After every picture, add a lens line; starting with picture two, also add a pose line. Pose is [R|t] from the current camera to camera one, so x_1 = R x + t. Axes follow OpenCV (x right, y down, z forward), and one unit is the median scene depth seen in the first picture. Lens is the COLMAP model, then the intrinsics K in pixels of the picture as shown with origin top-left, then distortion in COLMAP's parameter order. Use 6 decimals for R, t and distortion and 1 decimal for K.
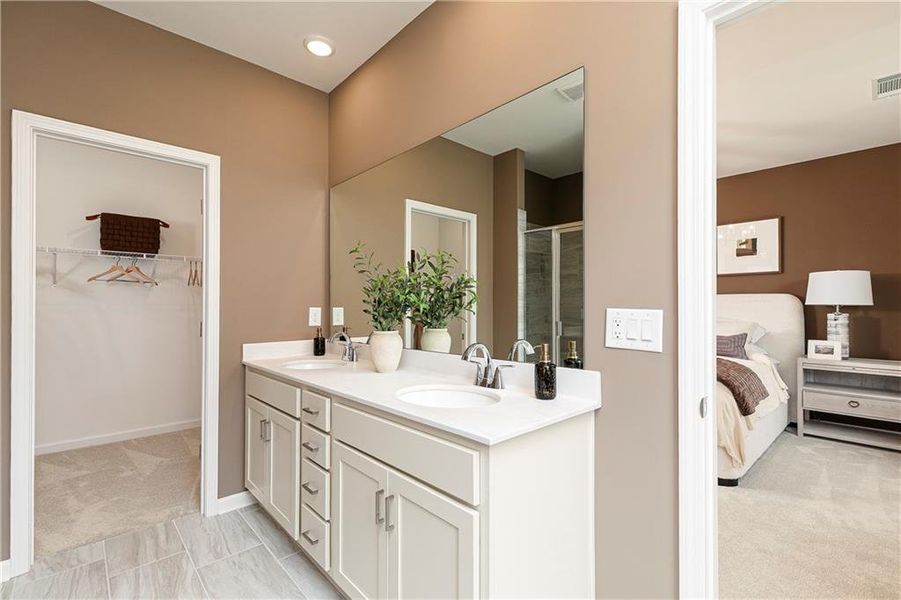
lens RADIAL K [[407.0, 0, 450.7], [0, 407.0, 304.4], [0, 0, 1]] dist [-0.001810, 0.000347]
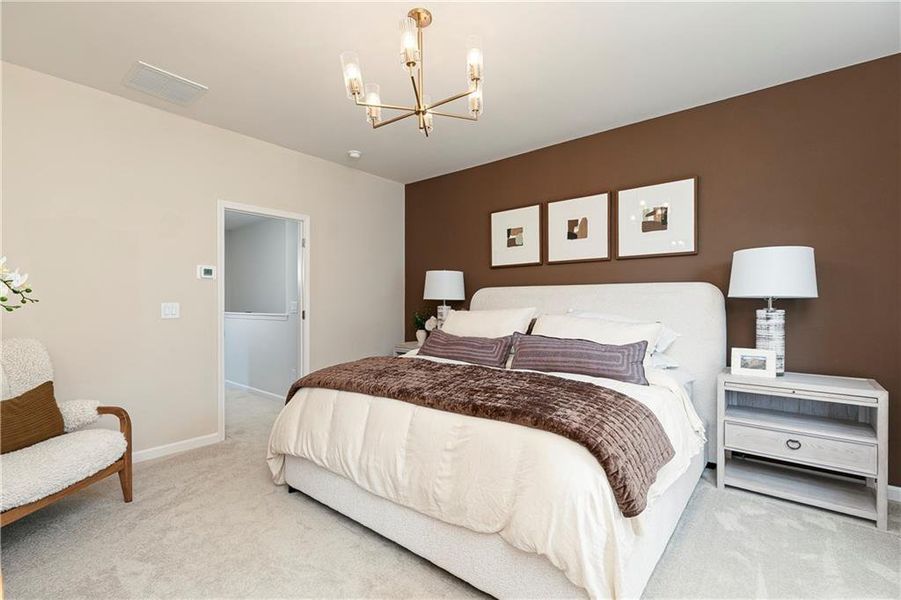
lens RADIAL K [[407.0, 0, 450.8], [0, 407.0, 299.9], [0, 0, 1]] dist [-0.001810, 0.000347]
pose [[0.991086, 0.001469, 0.133217, 0.318139], [-0.001995, 0.999991, 0.003815, 0.003910], [-0.133210, -0.004047, 0.991080, 0.383878]]
